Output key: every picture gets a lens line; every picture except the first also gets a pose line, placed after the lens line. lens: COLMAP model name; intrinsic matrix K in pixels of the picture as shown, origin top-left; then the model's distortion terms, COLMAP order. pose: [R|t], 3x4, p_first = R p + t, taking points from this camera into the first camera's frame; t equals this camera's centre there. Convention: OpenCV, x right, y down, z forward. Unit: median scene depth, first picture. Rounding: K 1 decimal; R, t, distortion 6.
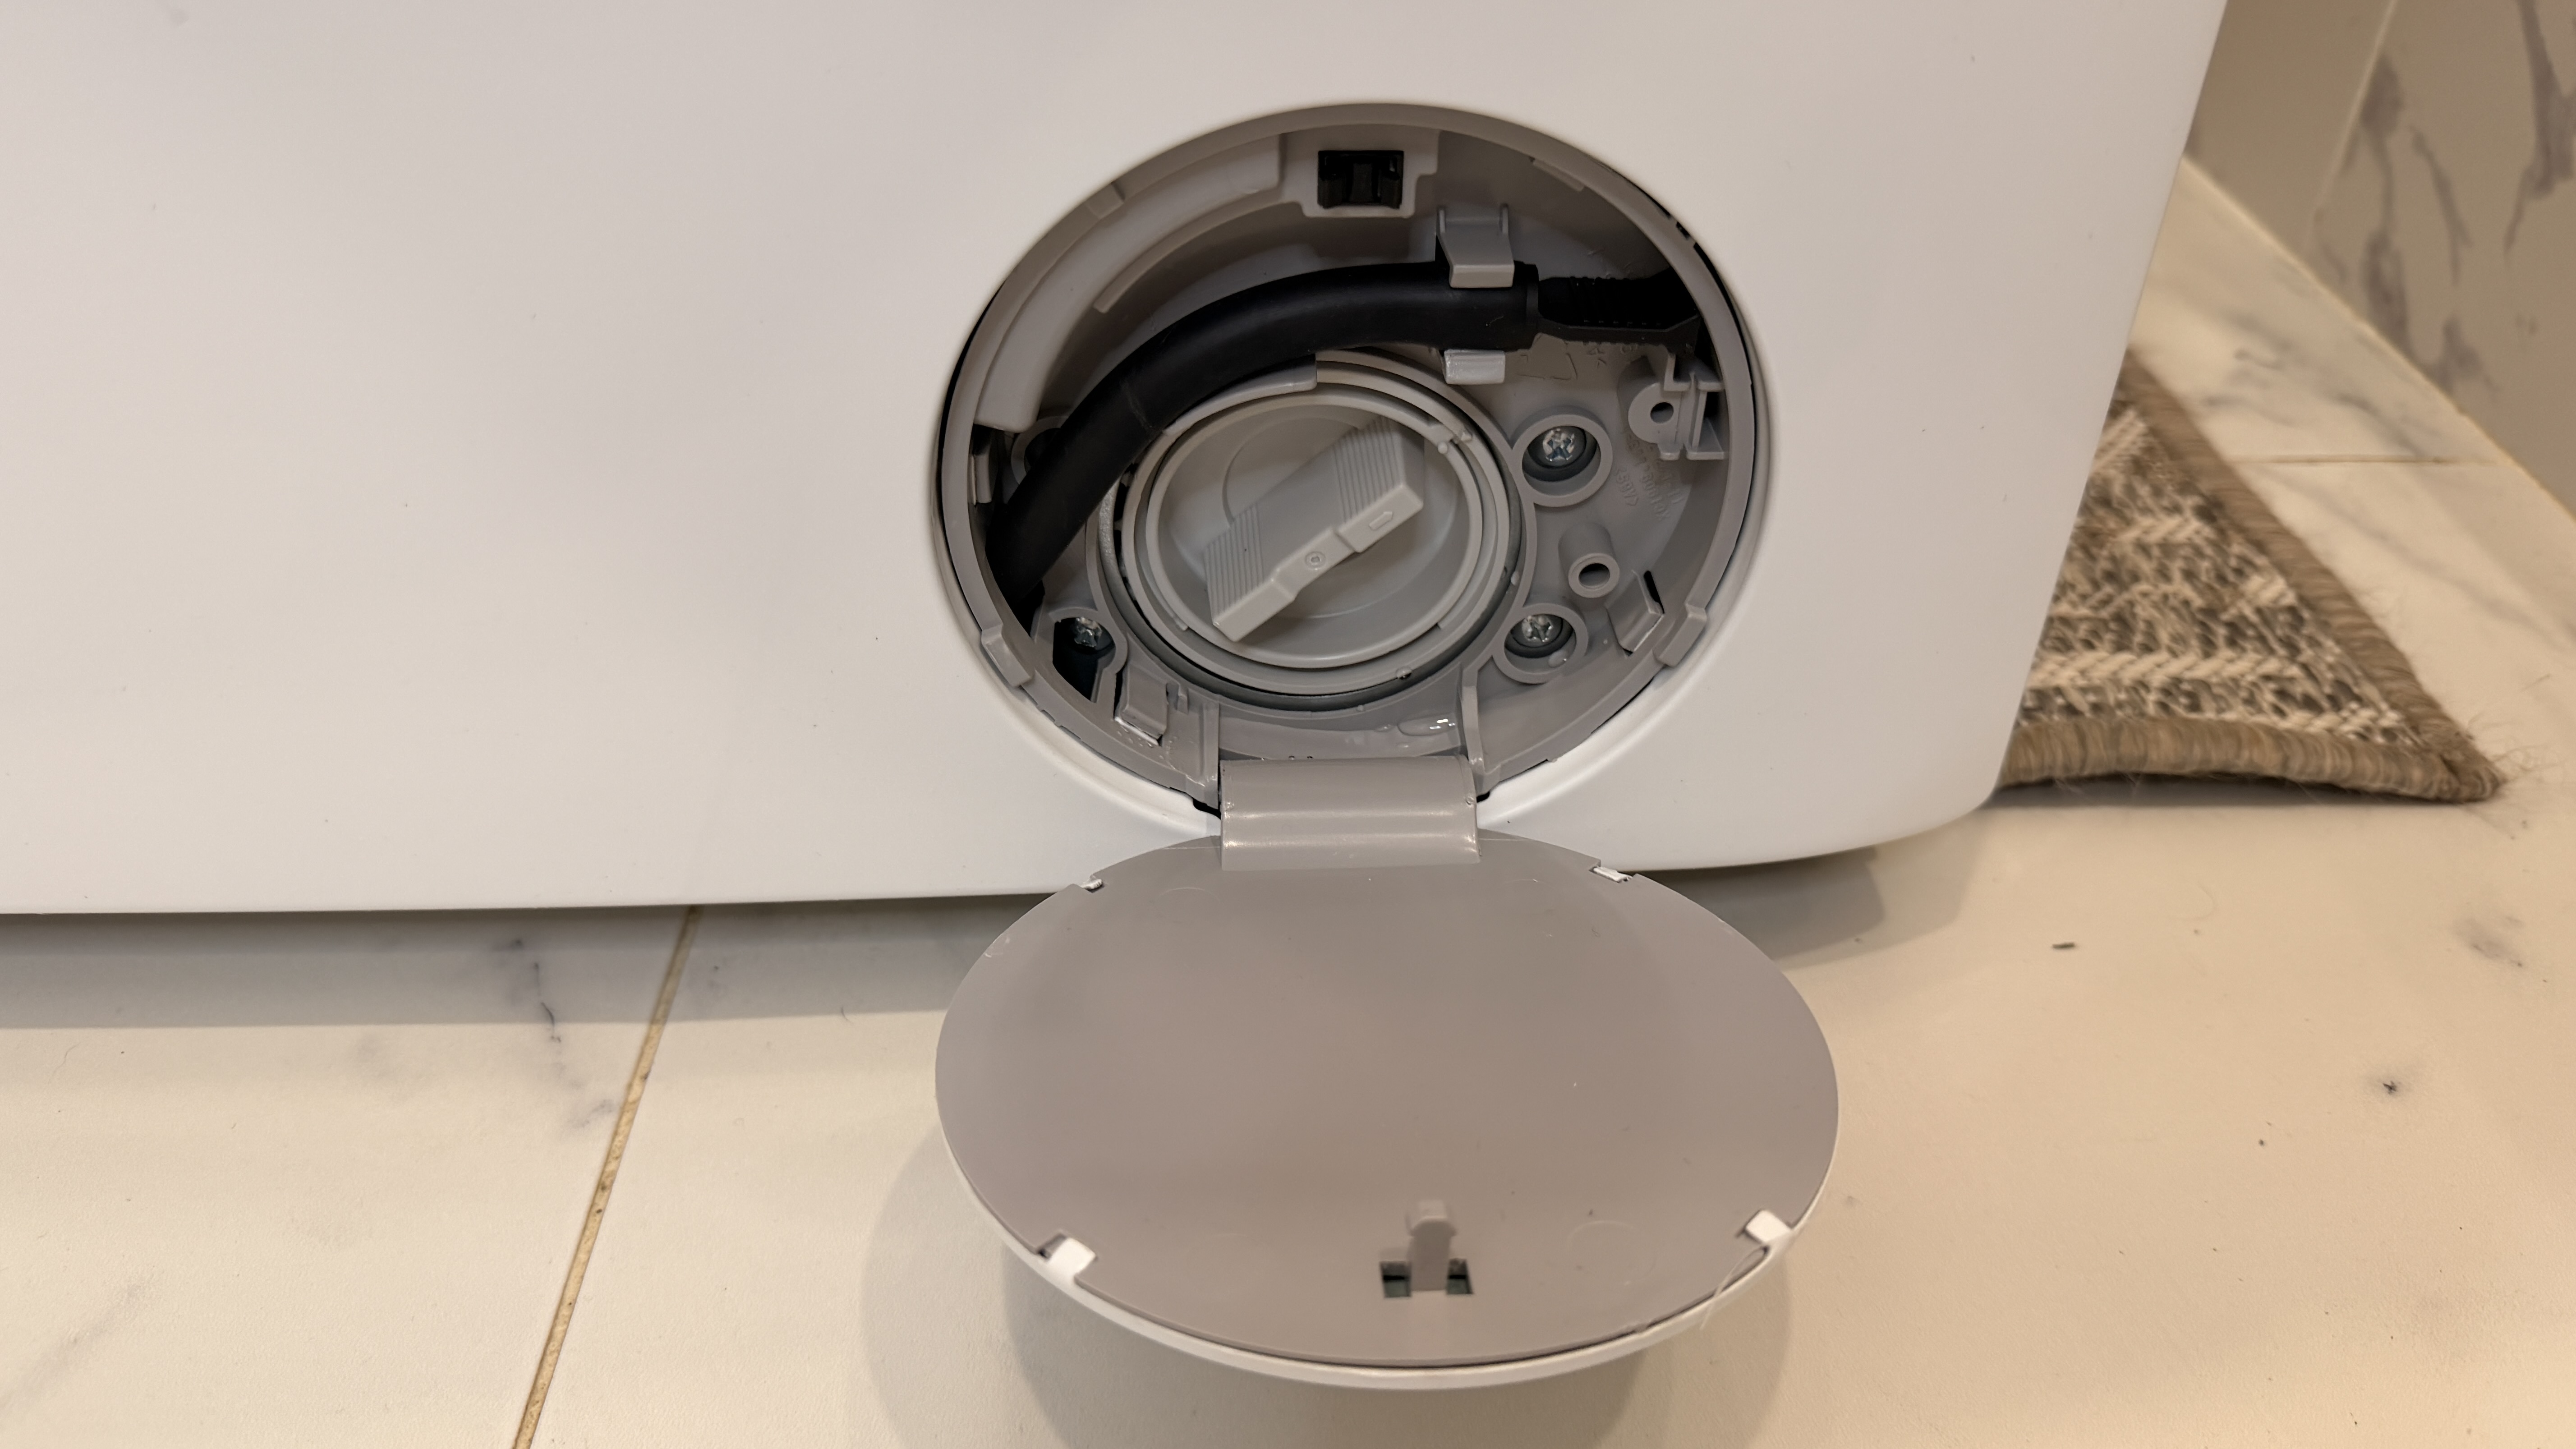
lens RADIAL K [[1859.0, 0, 1269.5], [0, 1859.0, 657.8], [0, 0, 1]] dist [0.005110, -0.039035]
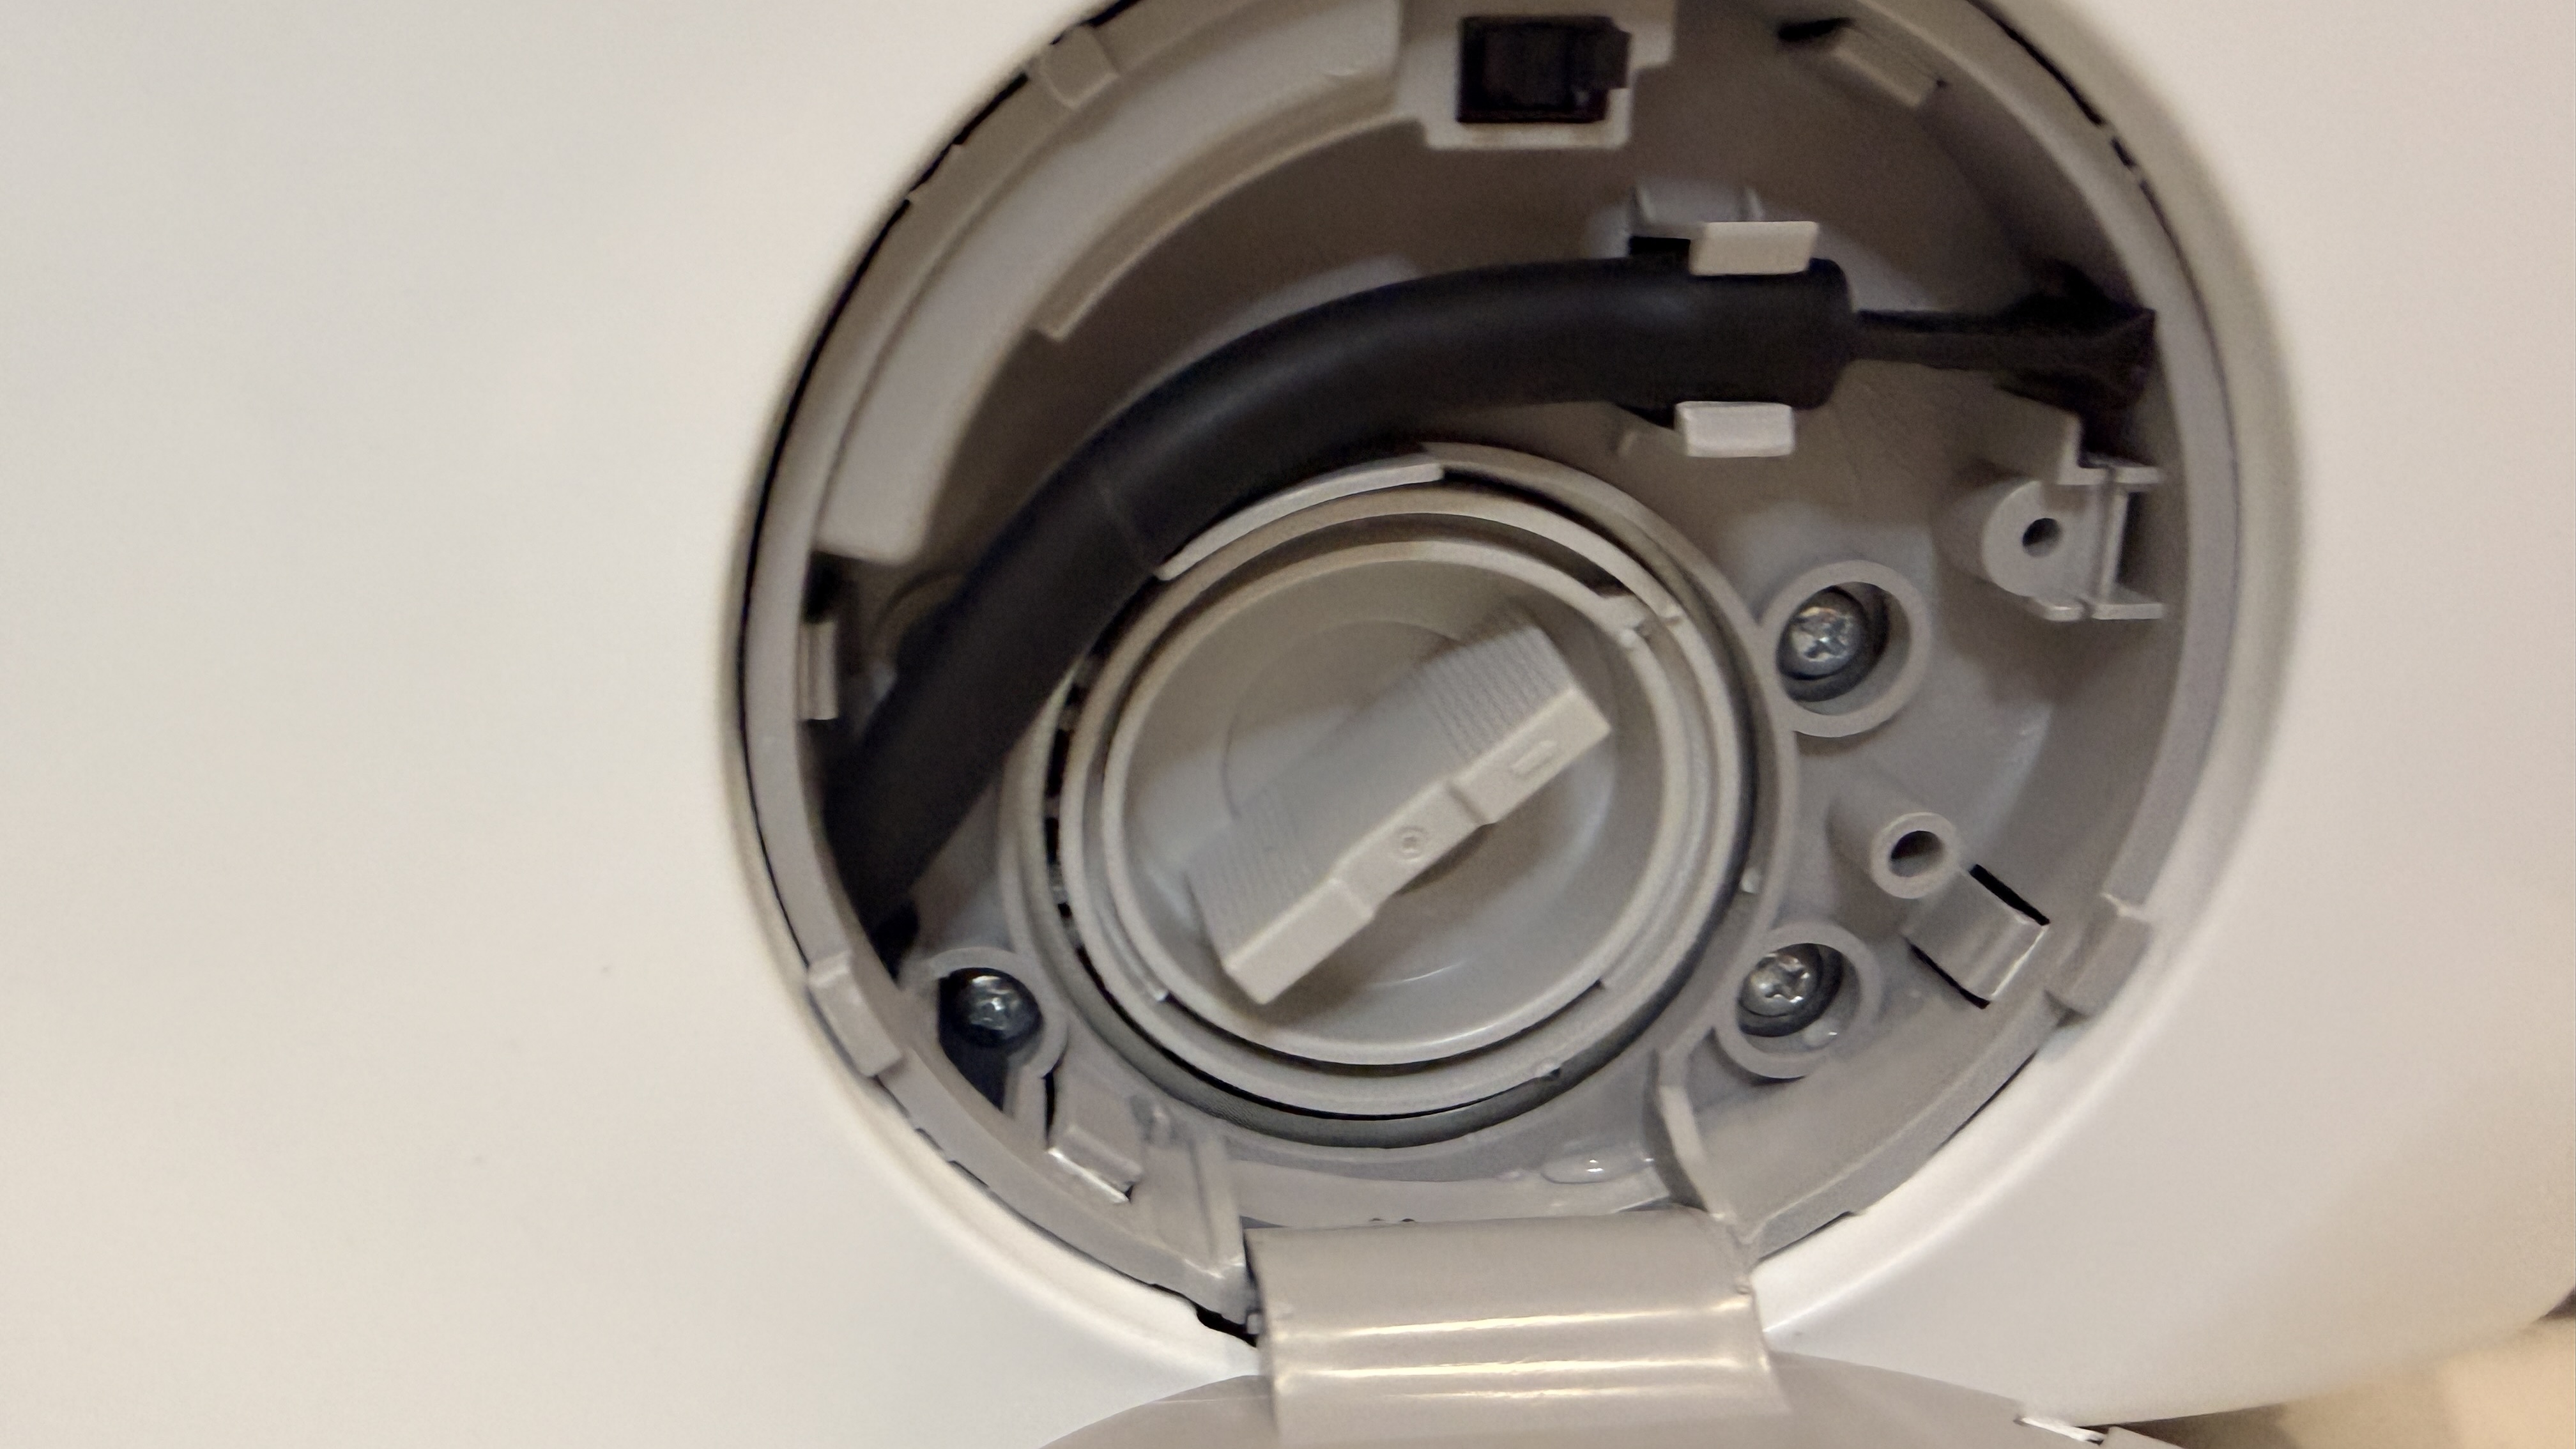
lens RADIAL K [[1677.8, 0, 1115.5], [0, 1677.8, 722.3], [0, 0, 1]] dist [-0.000519, -0.000863]
pose [[0.999046, -0.008447, 0.042854, -0.084738], [0.021709, 0.947389, -0.319347, 0.071613], [-0.037902, 0.319973, 0.946668, 0.505336]]
